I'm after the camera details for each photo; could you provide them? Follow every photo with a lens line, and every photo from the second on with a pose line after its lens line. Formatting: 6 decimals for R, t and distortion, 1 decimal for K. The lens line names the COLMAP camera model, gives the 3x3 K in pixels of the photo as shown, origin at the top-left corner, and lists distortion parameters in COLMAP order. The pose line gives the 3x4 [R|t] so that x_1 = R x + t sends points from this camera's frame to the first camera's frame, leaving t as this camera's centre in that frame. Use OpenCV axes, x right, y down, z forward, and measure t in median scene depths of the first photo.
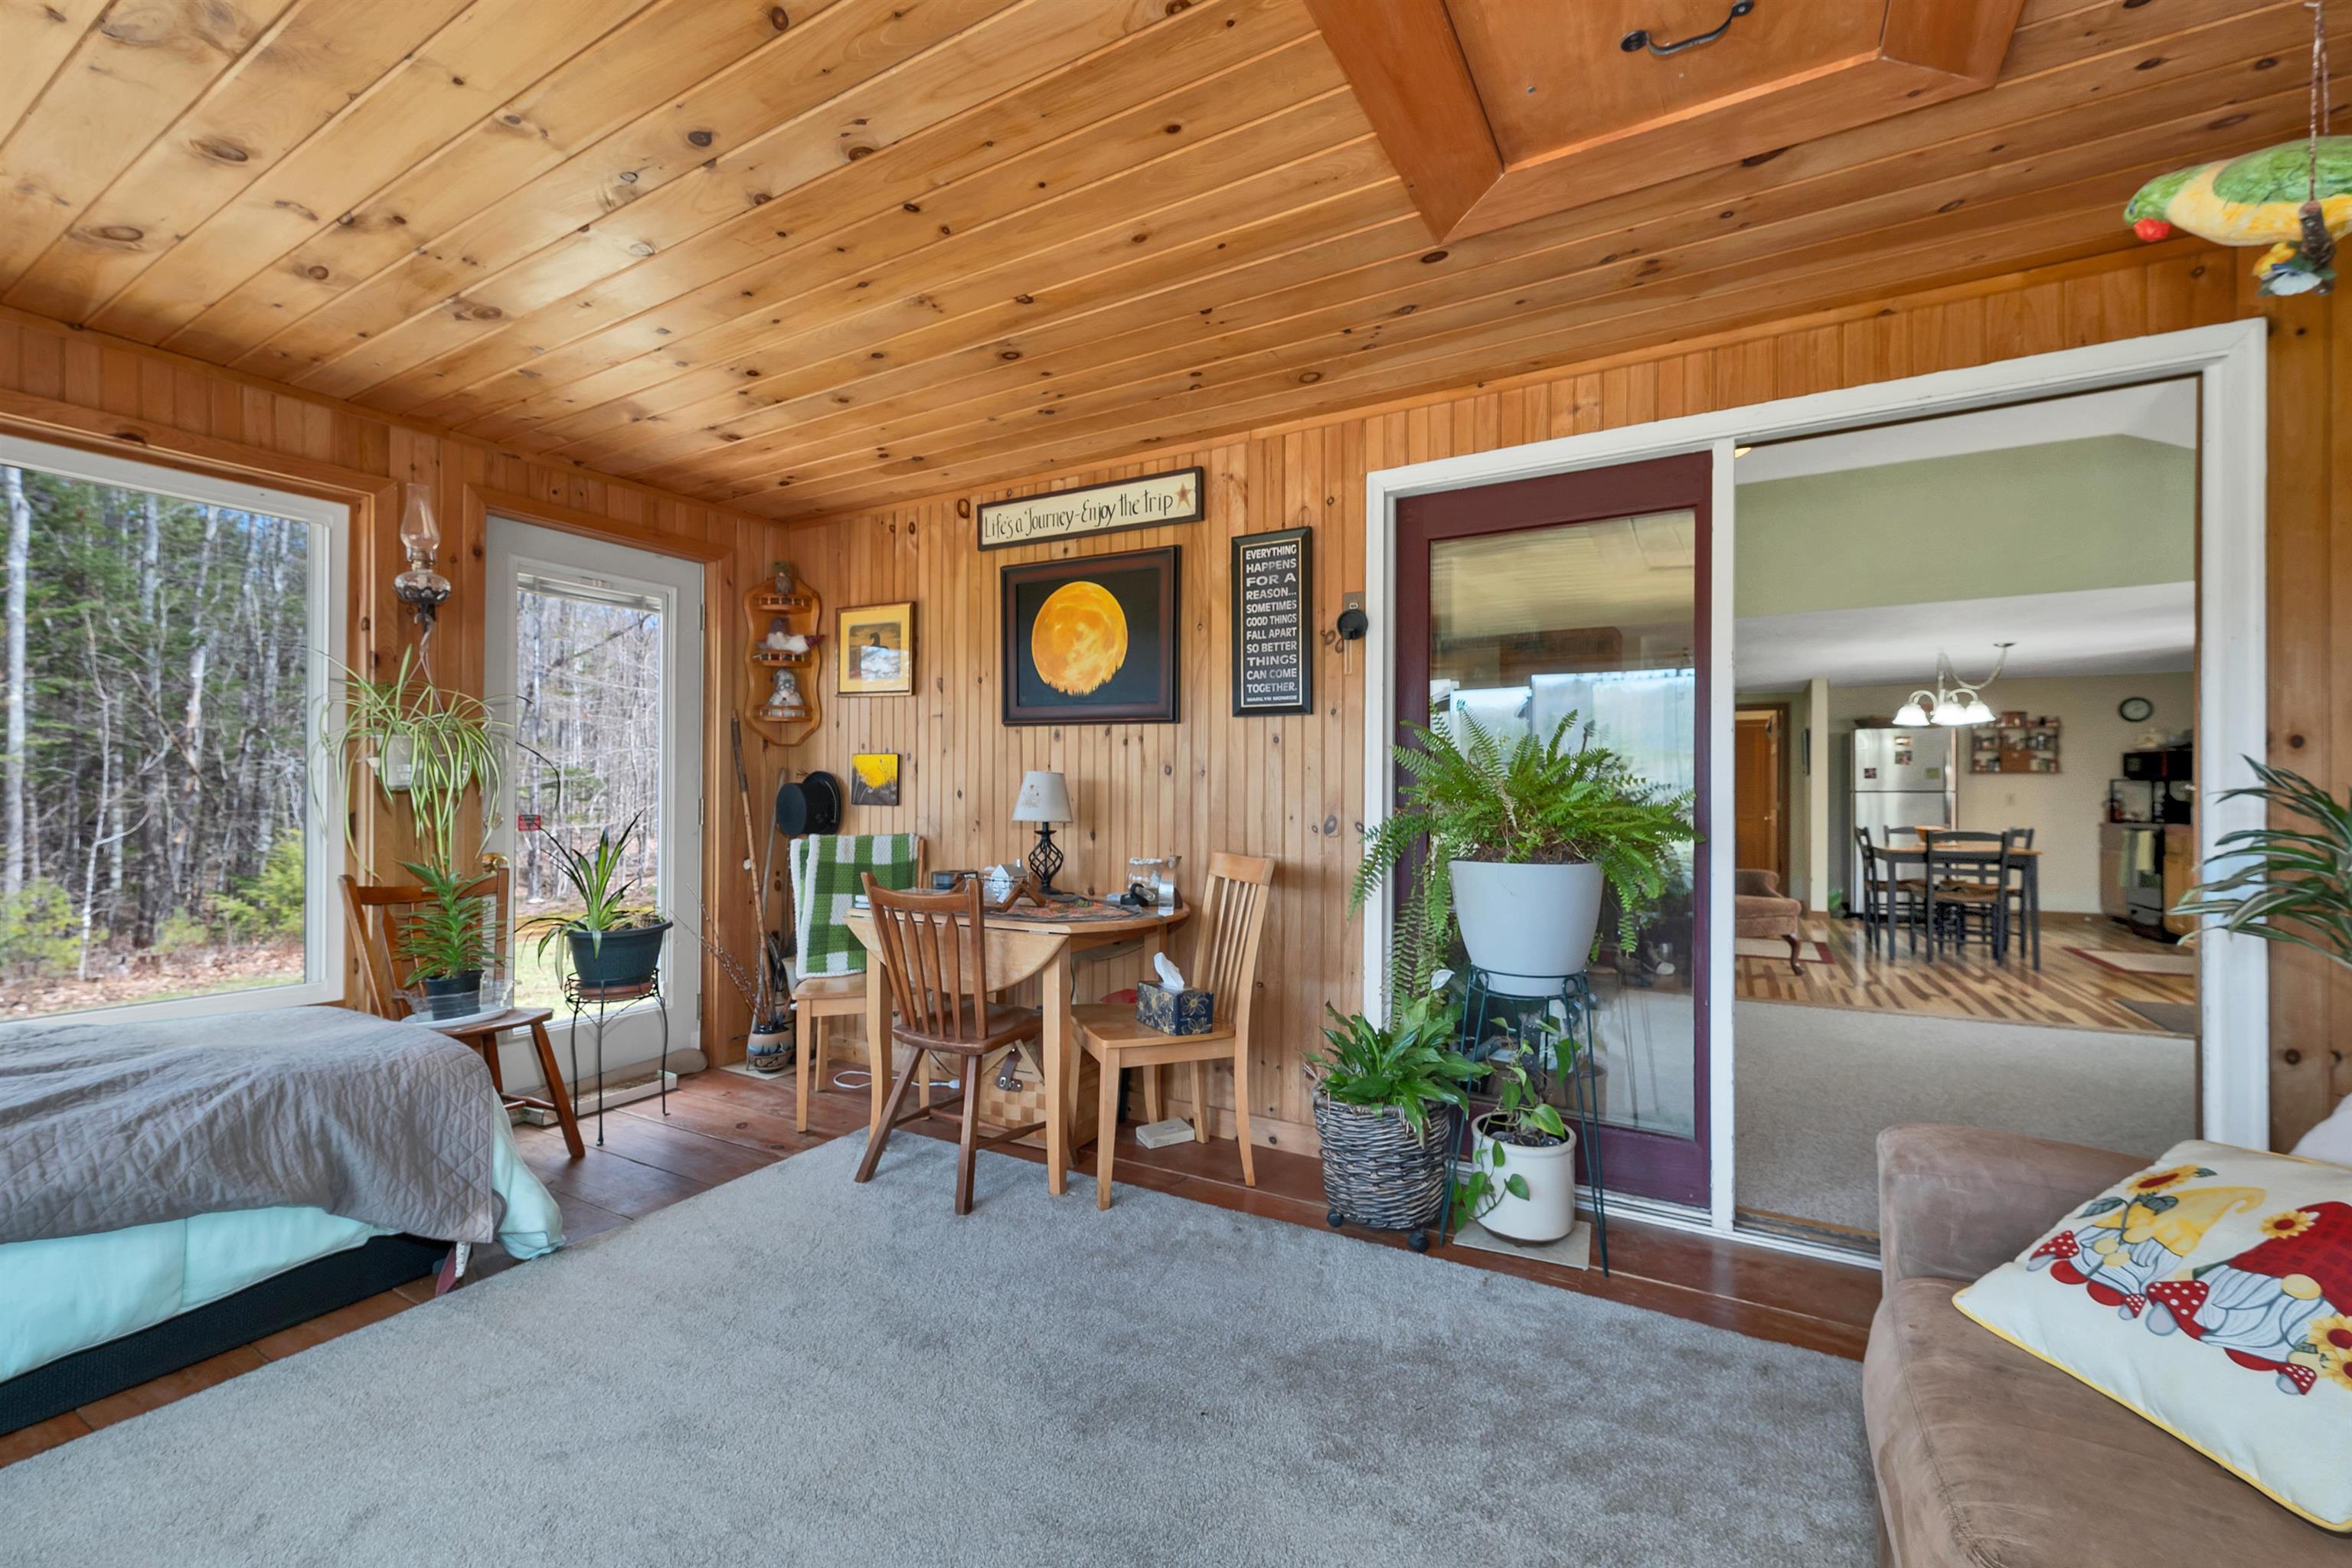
lens RADIAL K [[970.7, 0, 1168.8], [0, 970.7, 793.1], [0, 0, 1]] dist [0.001535, -0.000163]
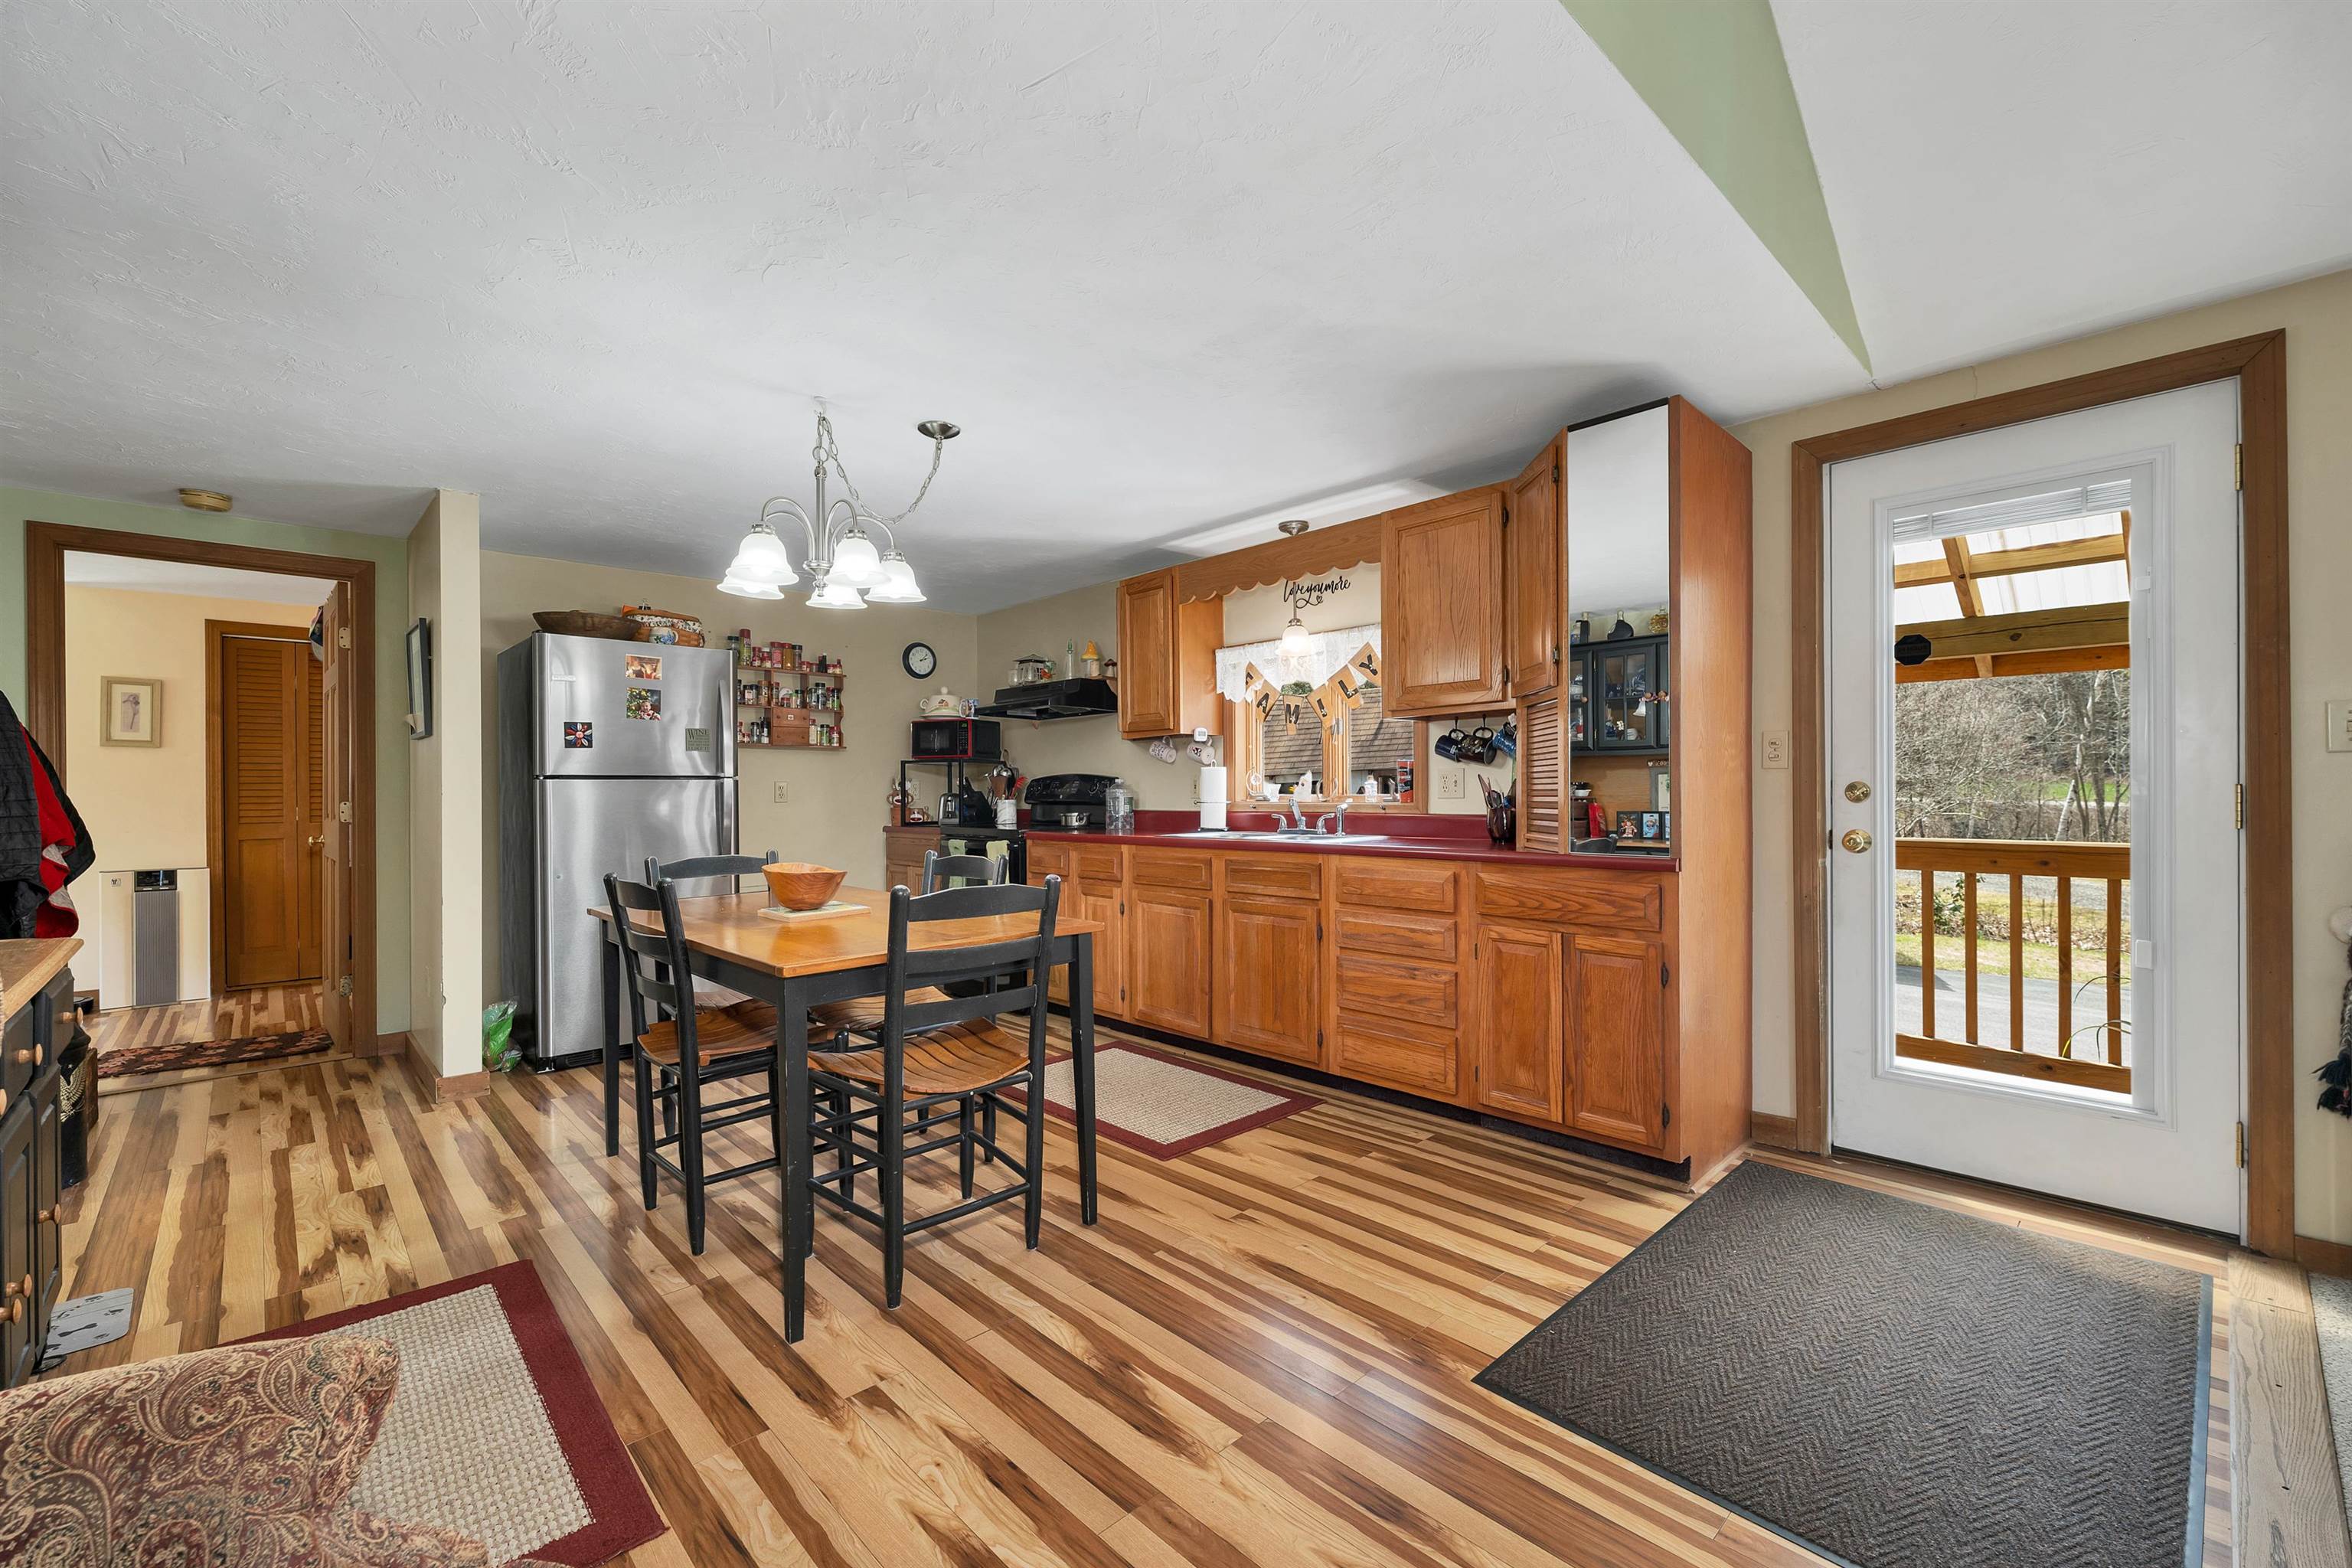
lens RADIAL K [[970.7, 0, 1178.6], [0, 970.7, 790.7], [0, 0, 1]] dist [0.001535, -0.000163]
pose [[0.288058, -0.004400, 0.957603, 0.376715], [0.000957, 0.999990, 0.004307, 0.003461], [-0.957613, -0.000324, 0.288059, 0.610508]]
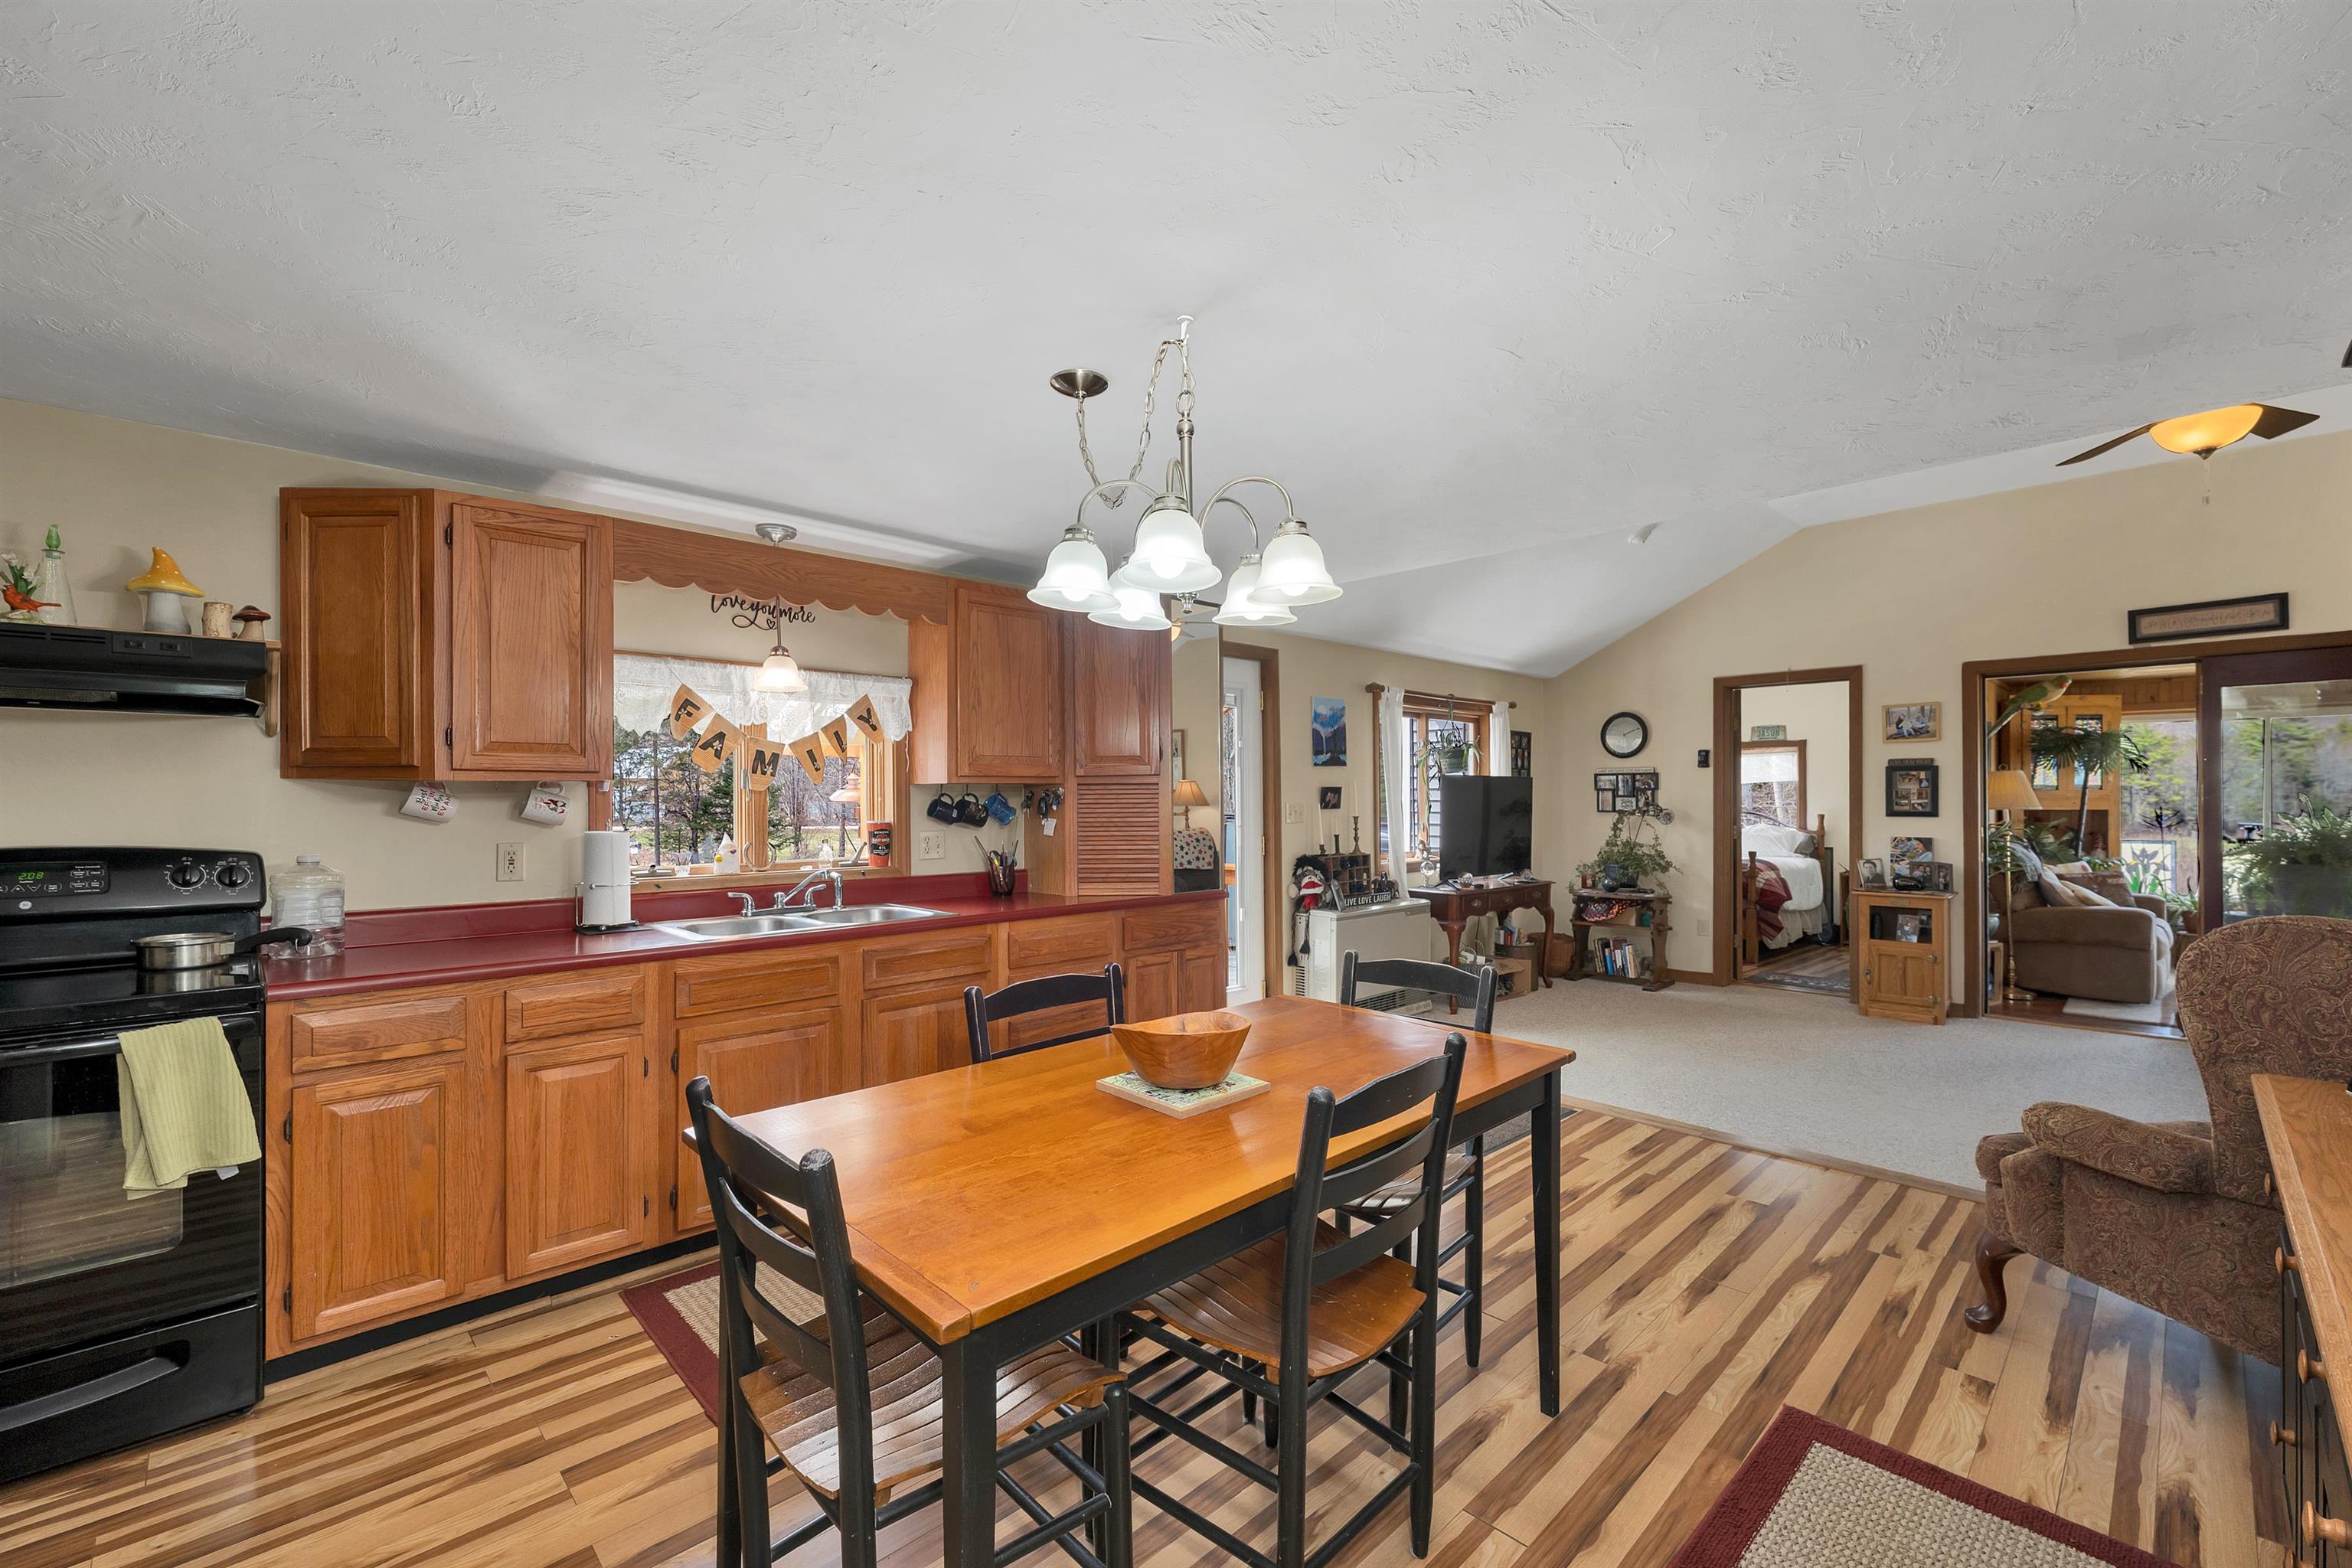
lens RADIAL K [[970.7, 0, 1187.0], [0, 970.7, 799.4], [0, 0, 1]] dist [0.001535, -0.000163]
pose [[-0.960120, -0.000049, 0.279587, 0.585001], [-0.002235, 0.999969, -0.007501, -0.015617], [-0.279578, -0.007826, -0.960091, 1.013835]]
